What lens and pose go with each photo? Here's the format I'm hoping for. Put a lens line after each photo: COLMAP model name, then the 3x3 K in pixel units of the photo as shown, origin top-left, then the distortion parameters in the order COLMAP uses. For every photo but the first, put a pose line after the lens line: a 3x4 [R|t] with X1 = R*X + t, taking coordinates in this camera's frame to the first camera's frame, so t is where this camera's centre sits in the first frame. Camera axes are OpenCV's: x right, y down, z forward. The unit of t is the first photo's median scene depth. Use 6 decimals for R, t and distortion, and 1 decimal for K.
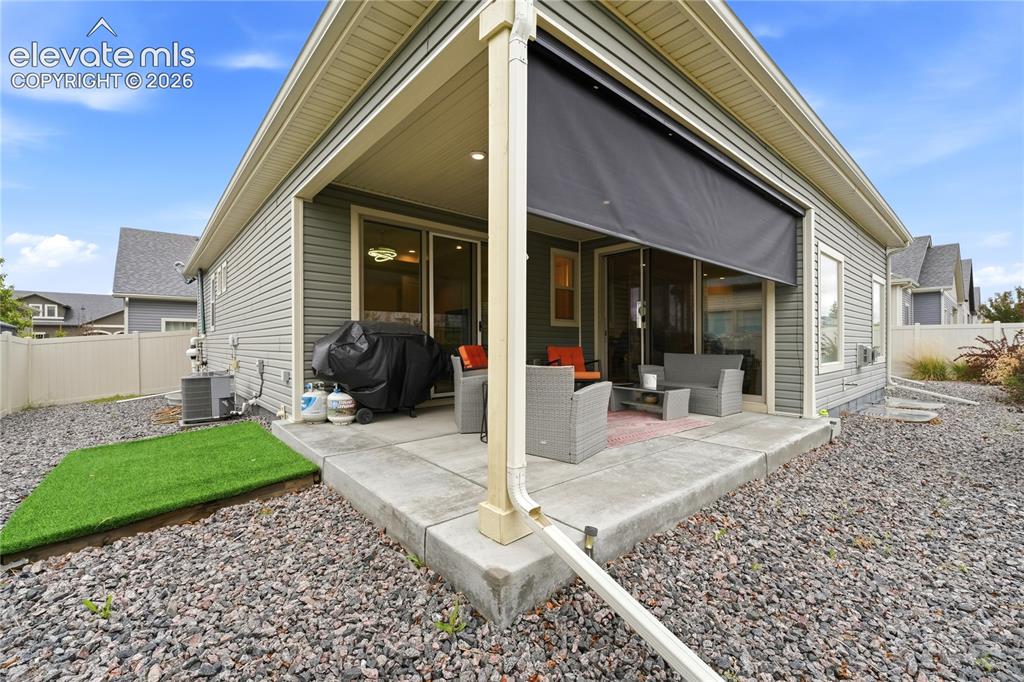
lens RADIAL K [[426.2, 0, 512.0], [0, 426.2, 341.0], [0, 0, 1]] dist [-0.009728, -0.000573]
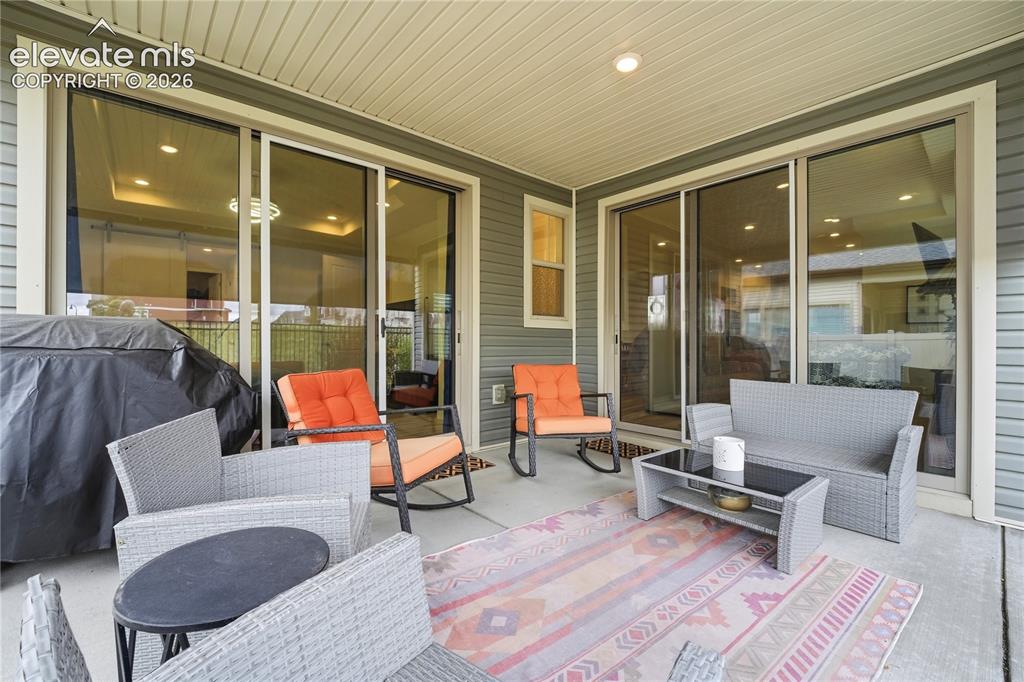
lens RADIAL K [[426.2, 0, 512.0], [0, 426.2, 341.0], [0, 0, 1]] dist [-0.009728, -0.000573]
pose [[0.999989, 0.003691, 0.002729, 0.071489], [-0.003694, 0.999993, 0.001155, -0.015897], [-0.002724, -0.001165, 0.999996, 0.400959]]
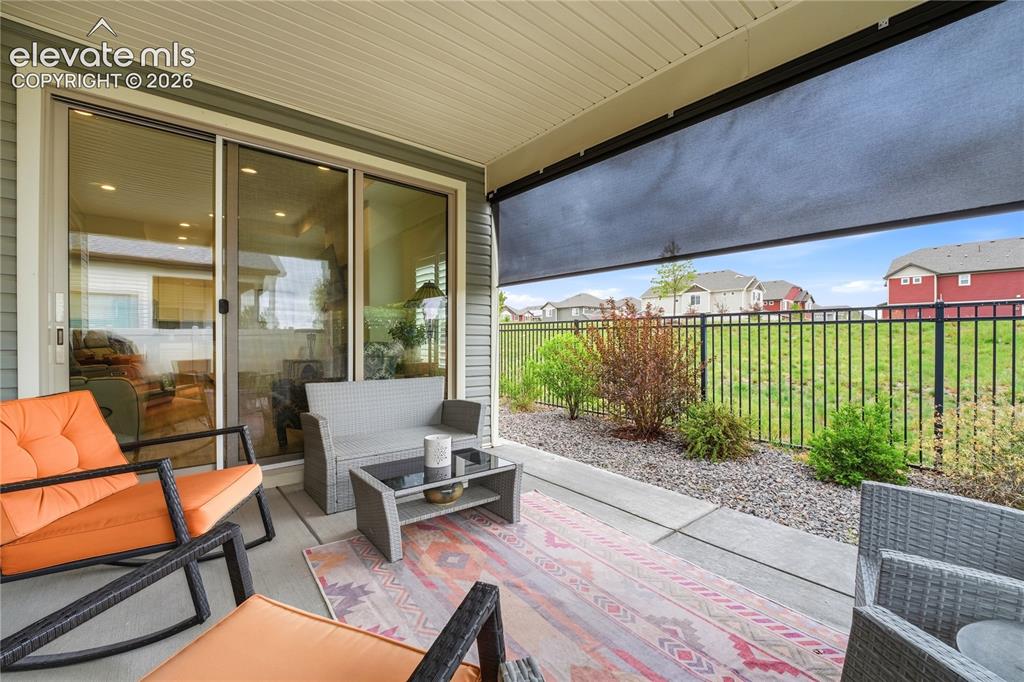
lens RADIAL K [[426.2, 0, 512.0], [0, 426.2, 341.0], [0, 0, 1]] dist [-0.009728, -0.000573]
pose [[0.025732, -0.003724, 0.999662, -0.085220], [-0.009007, 0.999952, 0.003957, -0.019438], [-0.999628, -0.009105, 0.025698, 0.635975]]
